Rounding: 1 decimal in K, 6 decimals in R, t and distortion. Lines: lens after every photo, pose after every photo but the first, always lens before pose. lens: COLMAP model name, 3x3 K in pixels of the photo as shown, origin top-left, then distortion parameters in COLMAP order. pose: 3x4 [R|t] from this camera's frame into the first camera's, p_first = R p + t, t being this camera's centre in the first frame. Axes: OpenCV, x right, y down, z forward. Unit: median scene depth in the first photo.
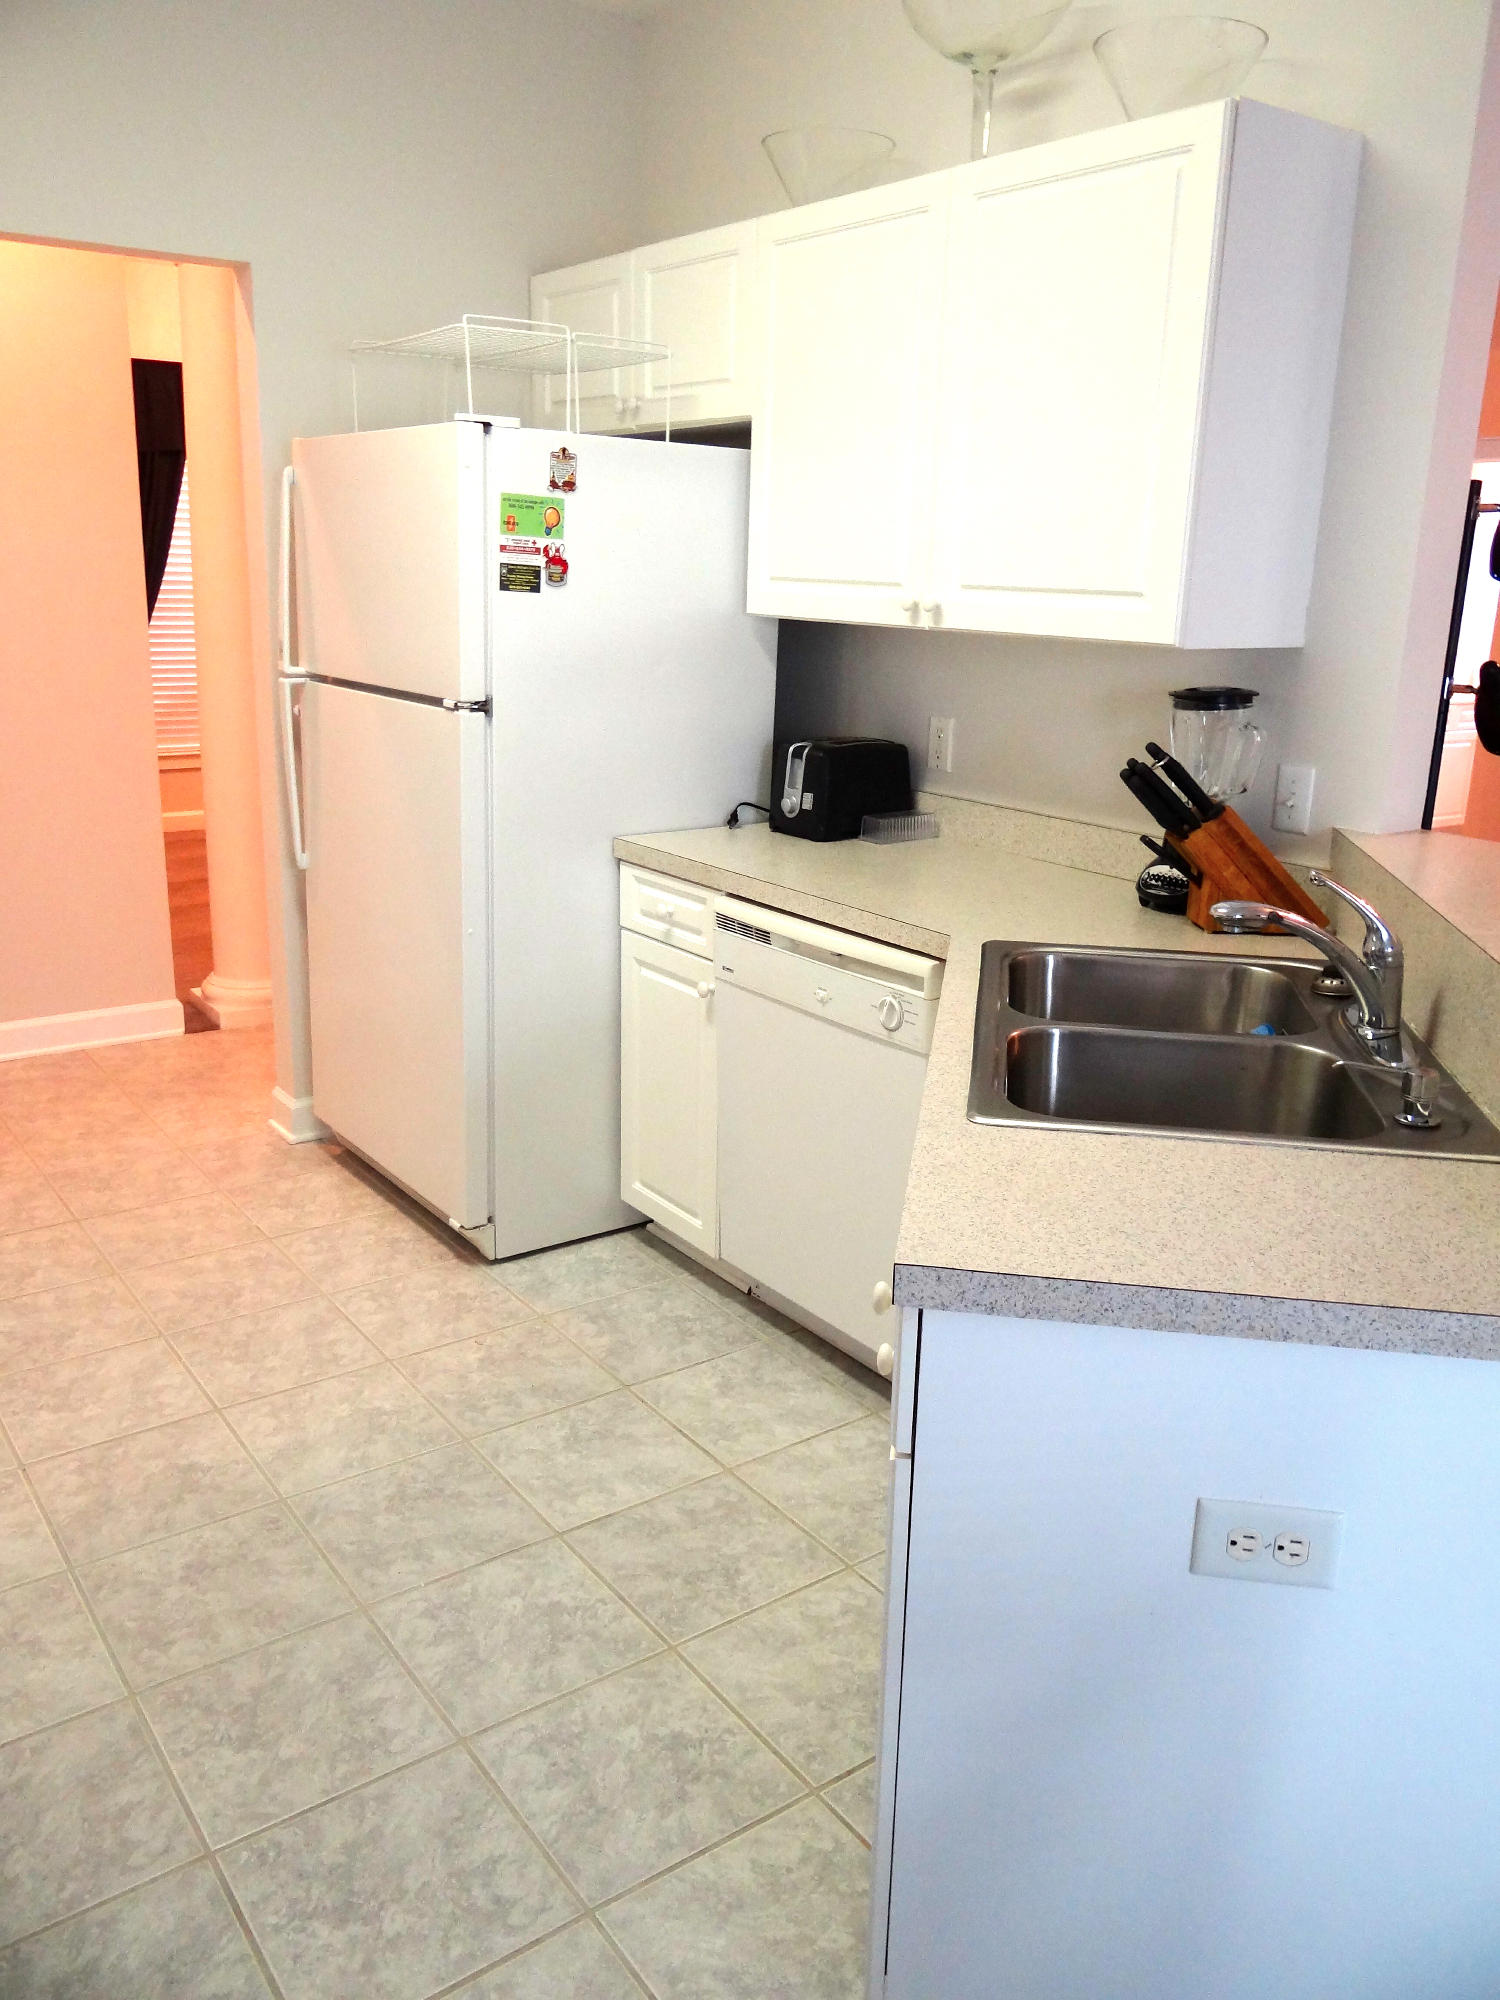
lens RADIAL K [[1583.6, 0, 751.3], [0, 1583.6, 988.5], [0, 0, 1]] dist [-0.006146, 0.008175]
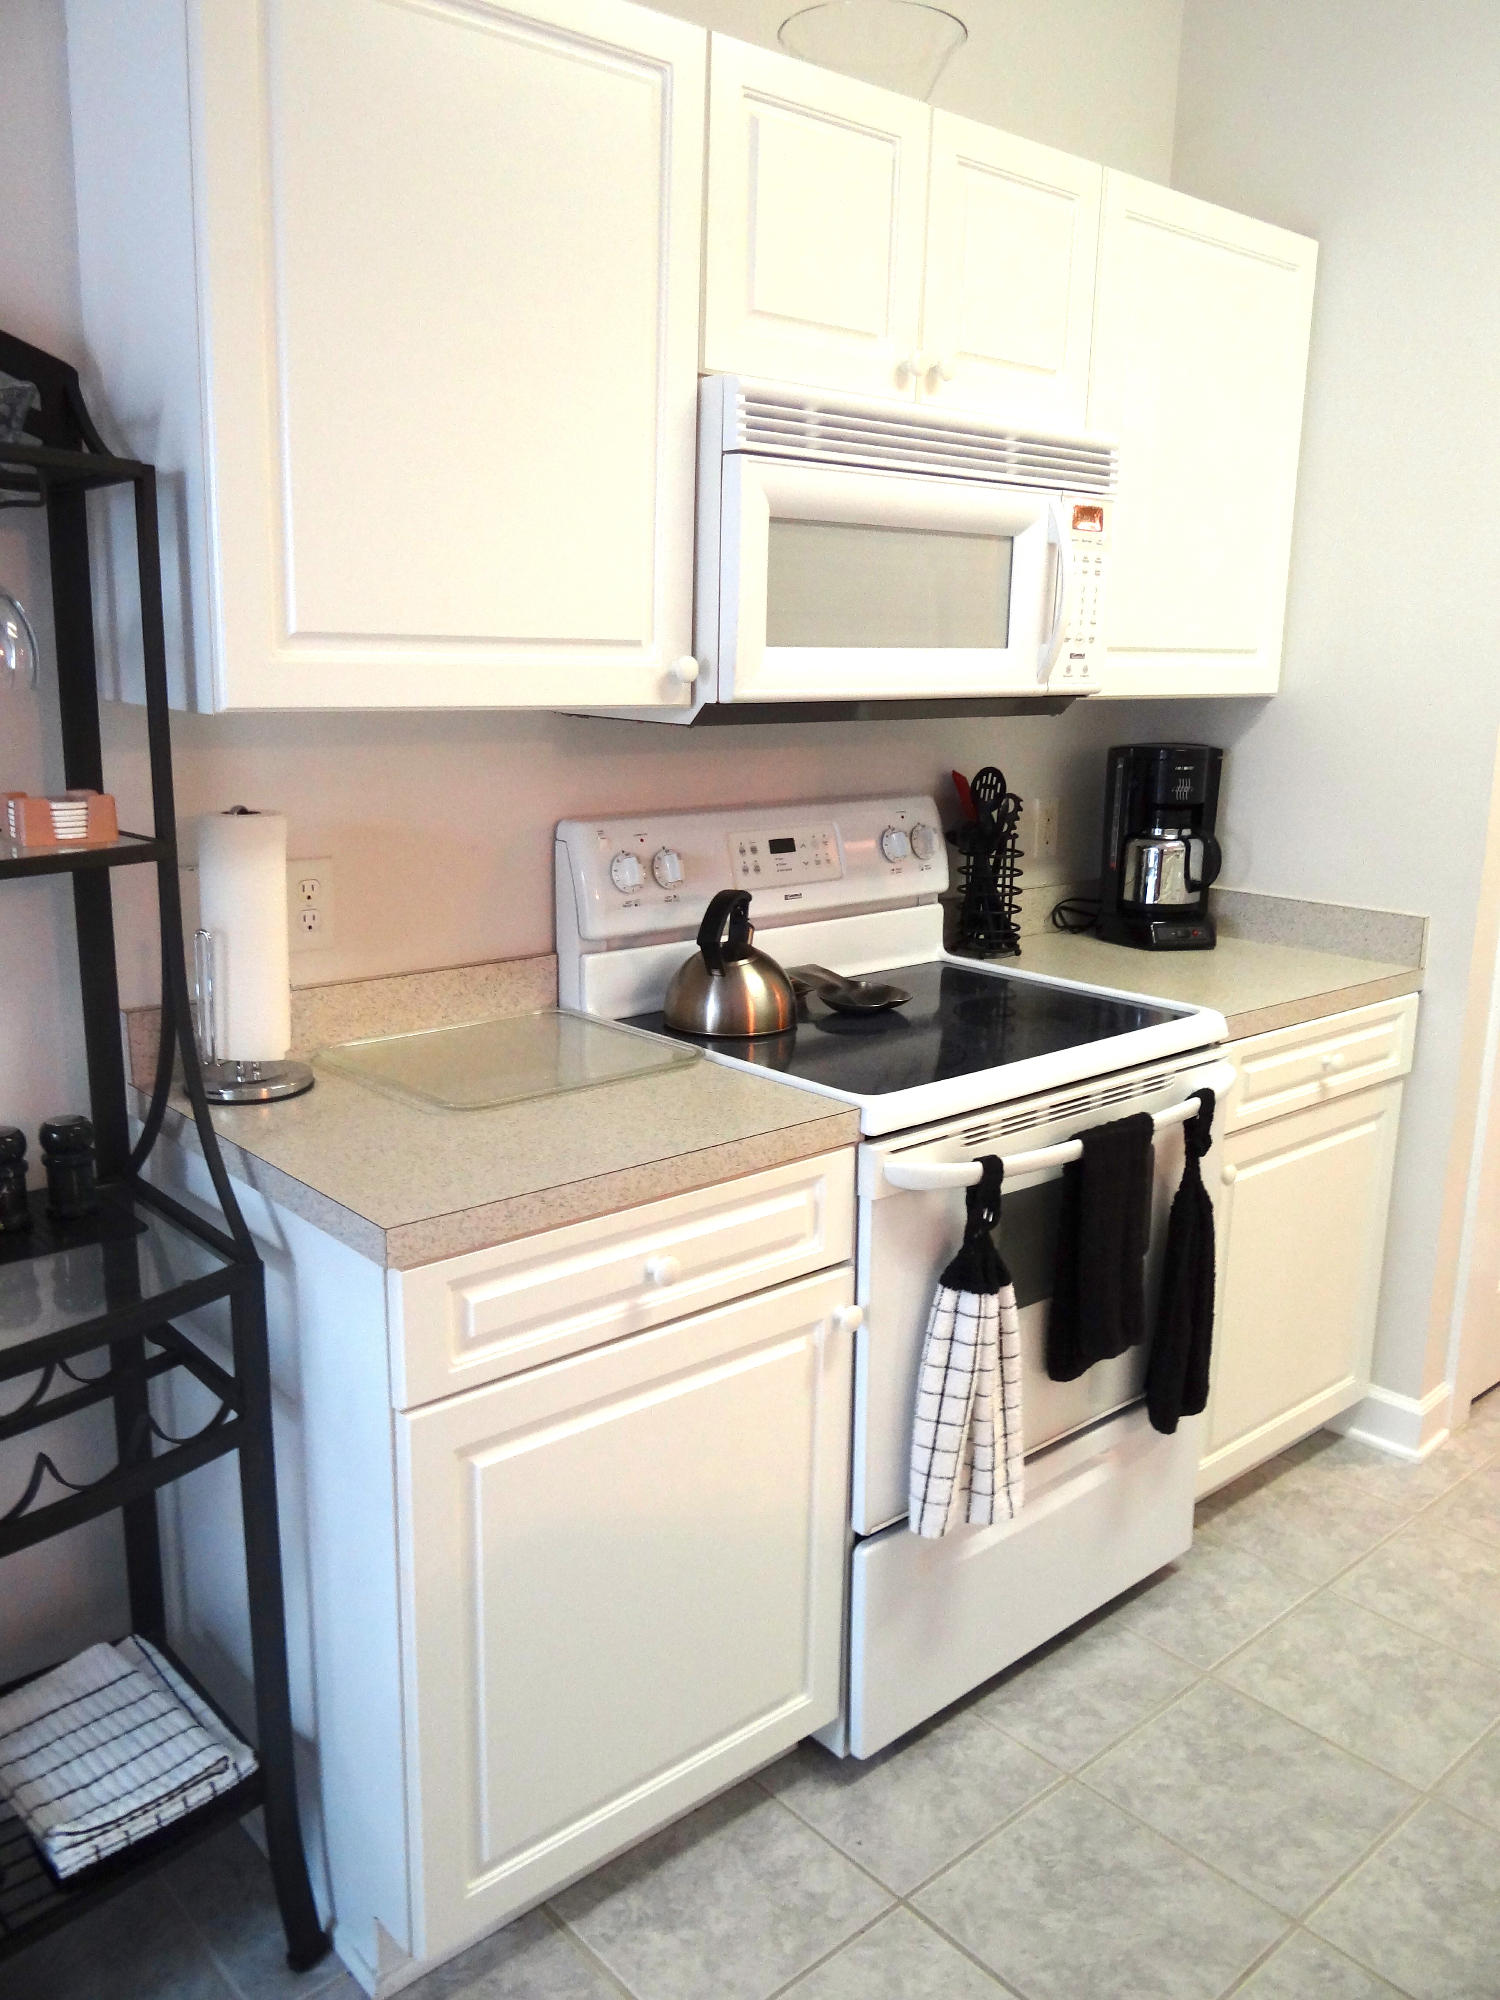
lens RADIAL K [[1583.6, 0, 741.1], [0, 1583.6, 992.3], [0, 0, 1]] dist [-0.006146, 0.008175]
pose [[0.100074, 0.200180, -0.974635, 0.293225], [-0.280850, 0.945403, 0.165339, -0.044992], [0.954520, 0.257180, 0.150831, 0.224471]]
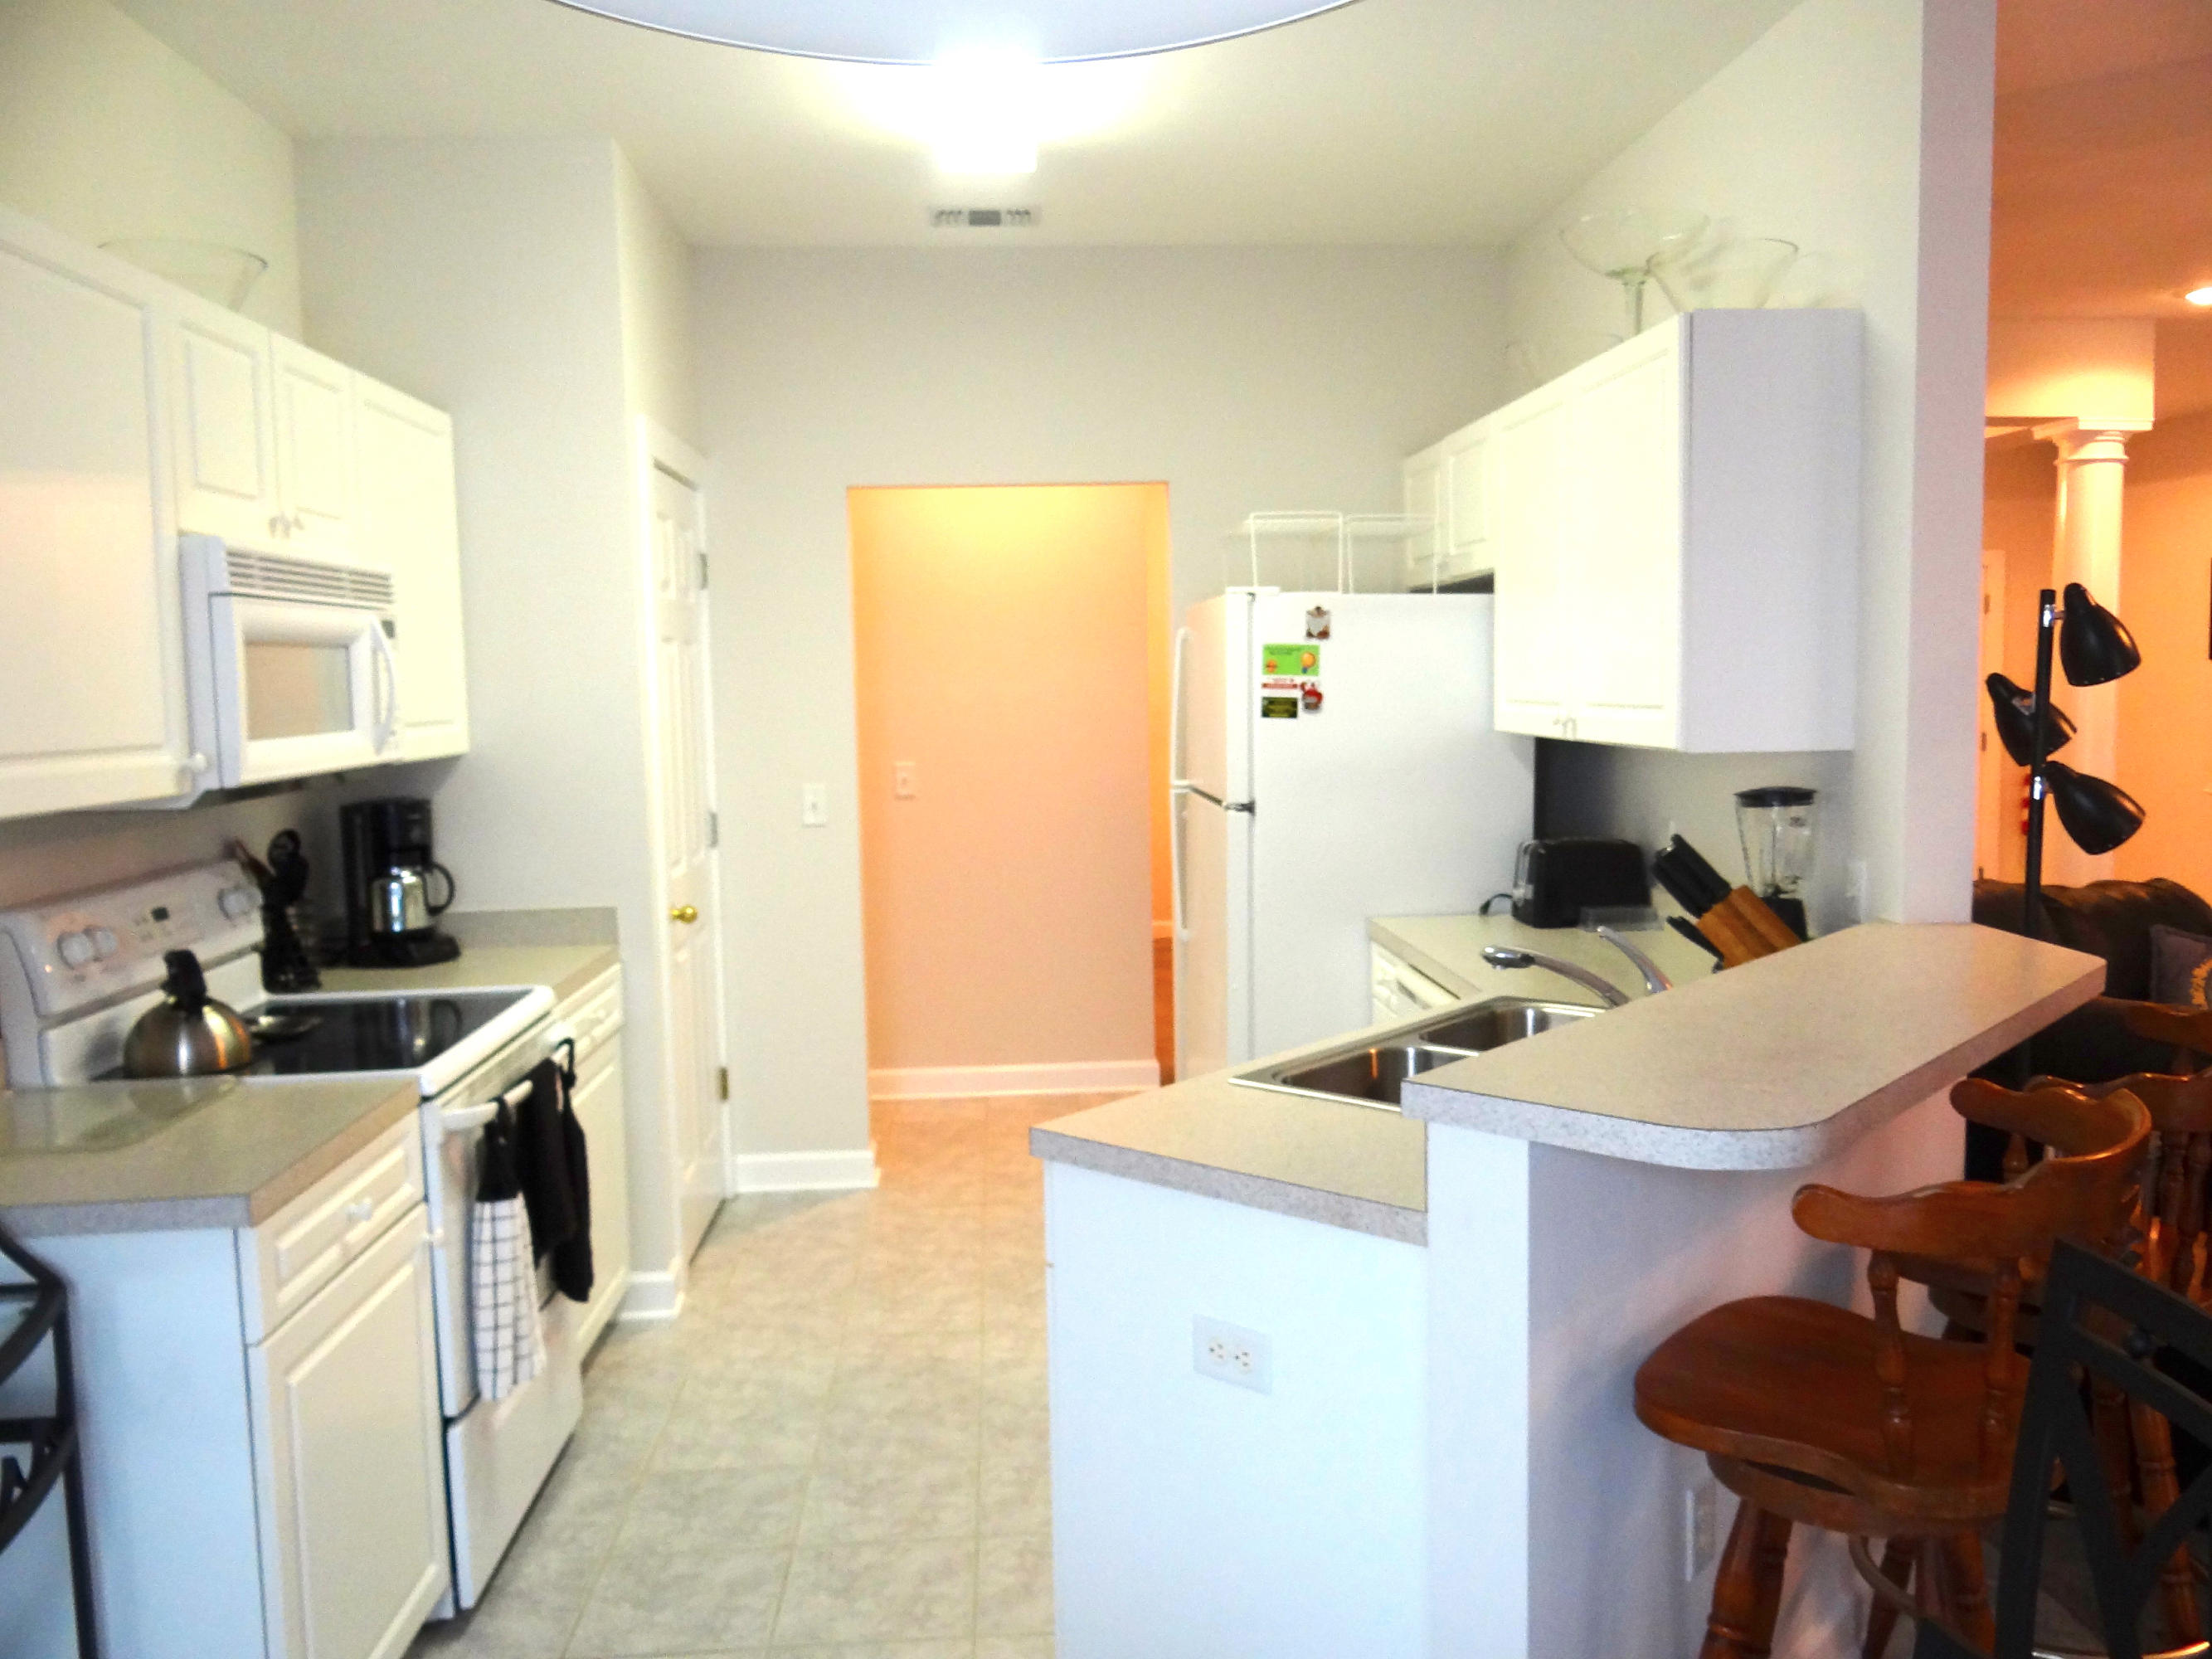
lens RADIAL K [[1751.6, 0, 1113.9], [0, 1751.6, 820.5], [0, 0, 1]] dist [-0.006146, 0.008175]
pose [[0.845551, 0.004396, -0.533877, 0.491071], [-0.103125, 0.982479, -0.155239, 0.059826], [0.523841, 0.186319, 0.831190, -0.214271]]
